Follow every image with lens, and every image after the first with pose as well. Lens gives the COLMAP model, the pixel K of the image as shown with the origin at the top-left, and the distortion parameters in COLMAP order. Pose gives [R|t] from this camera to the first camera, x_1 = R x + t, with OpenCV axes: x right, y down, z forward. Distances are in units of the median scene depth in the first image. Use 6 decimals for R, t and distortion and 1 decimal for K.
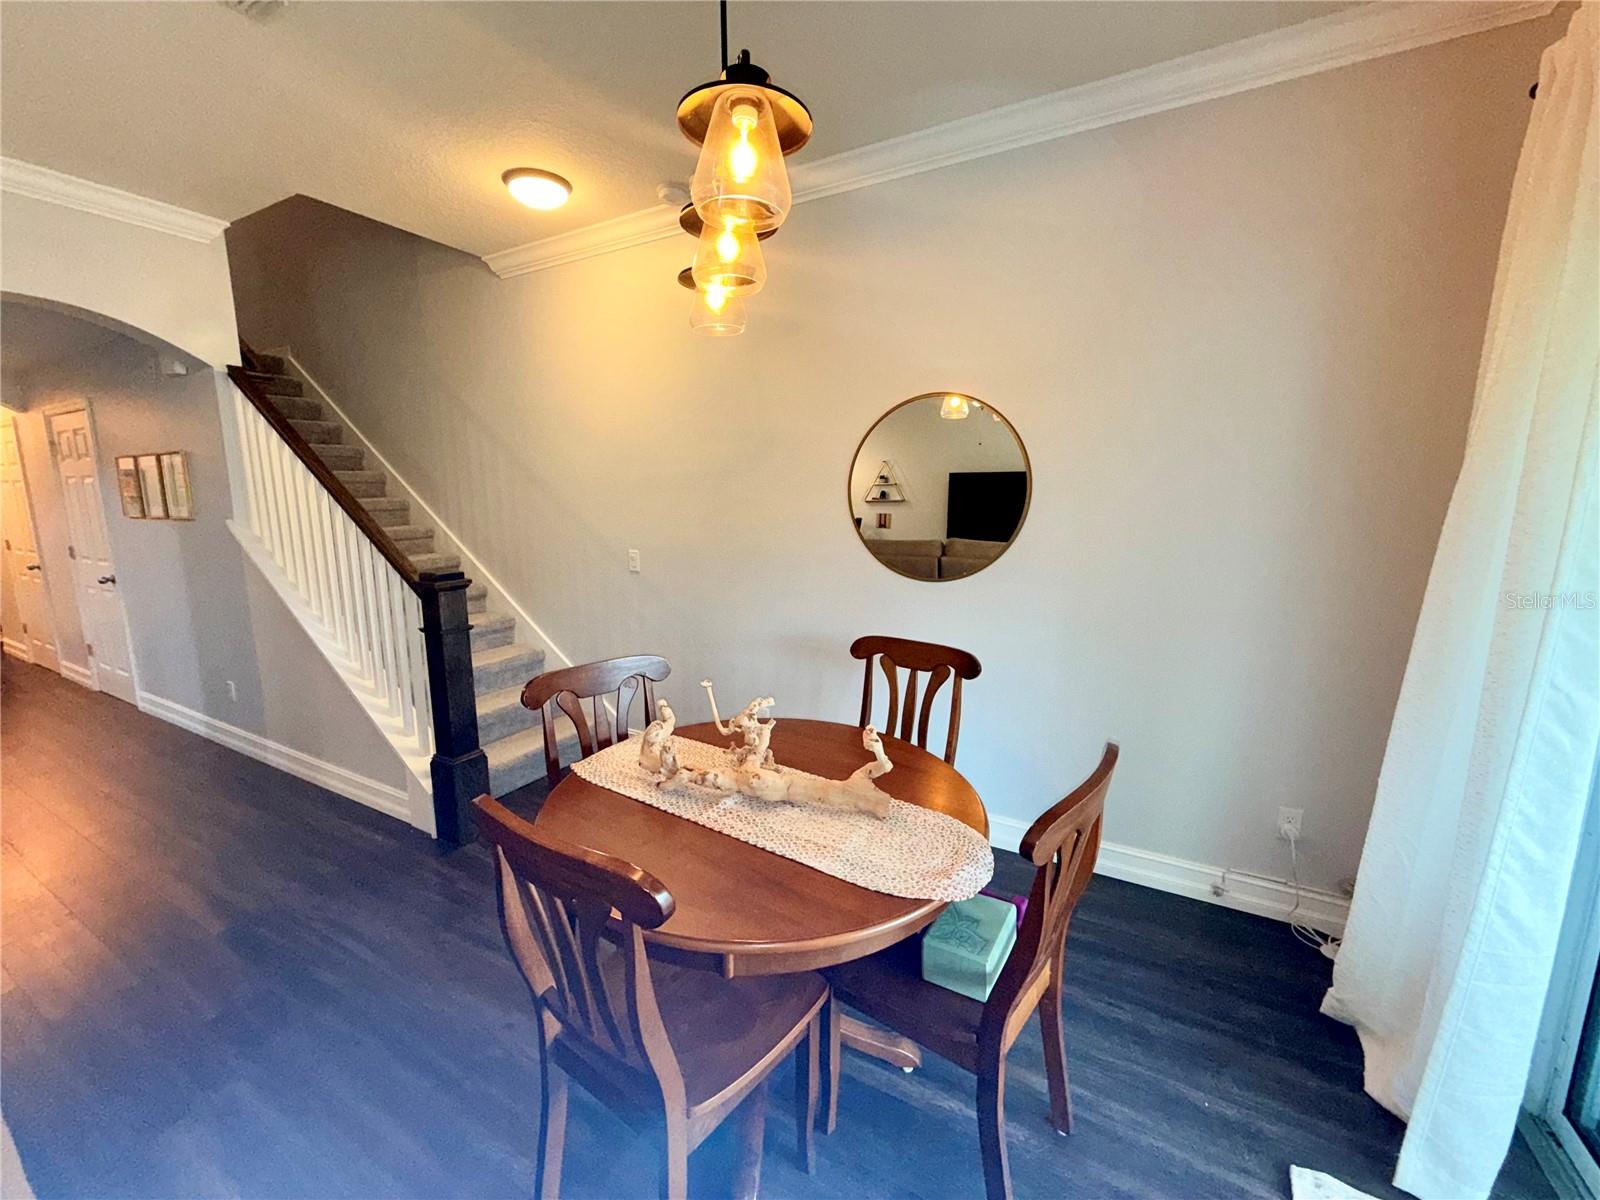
lens RADIAL K [[632.0, 0, 794.9], [0, 632.0, 597.3], [0, 0, 1]] dist [-0.001129, 0.000000]
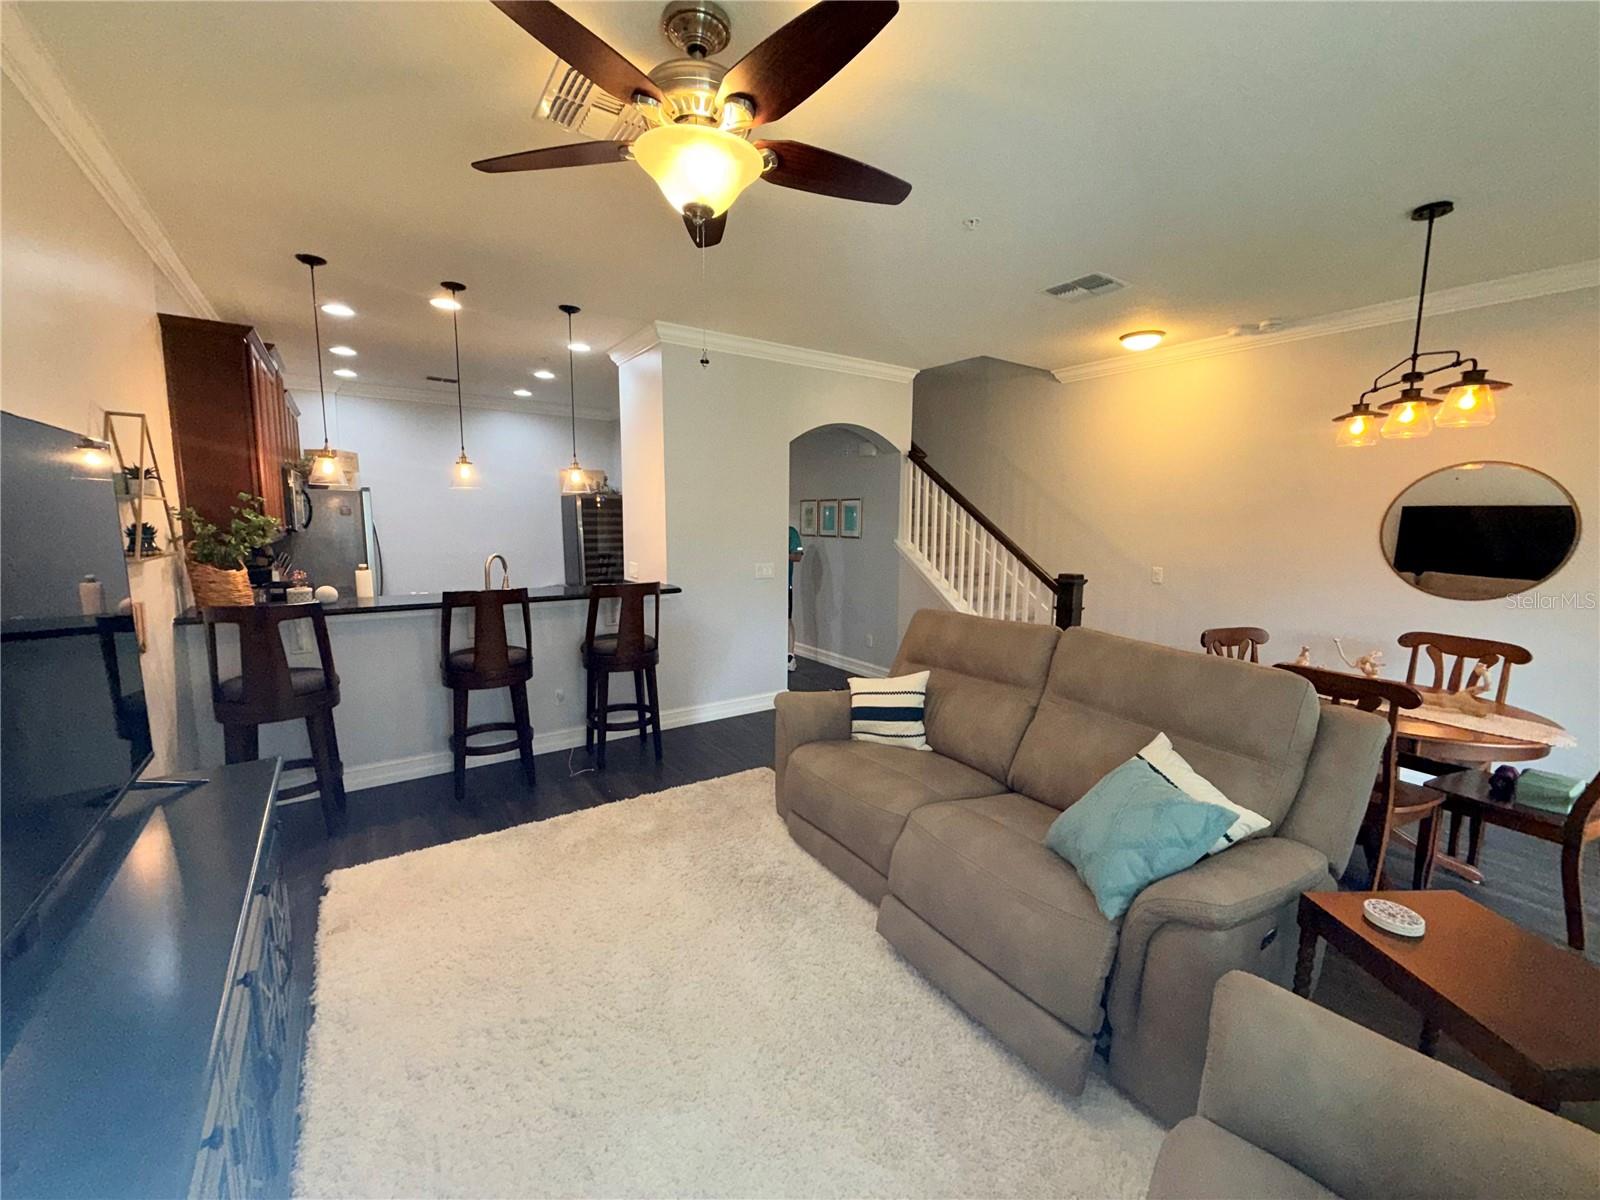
lens RADIAL K [[632.0, 0, 794.9], [0, 632.0, 597.3], [0, 0, 1]] dist [-0.001129, 0.000000]
pose [[0.893342, 0.066369, -0.444450, -0.481063], [-0.086514, 0.995933, -0.025170, 0.132171], [0.440972, 0.060936, 0.895450, -0.863879]]
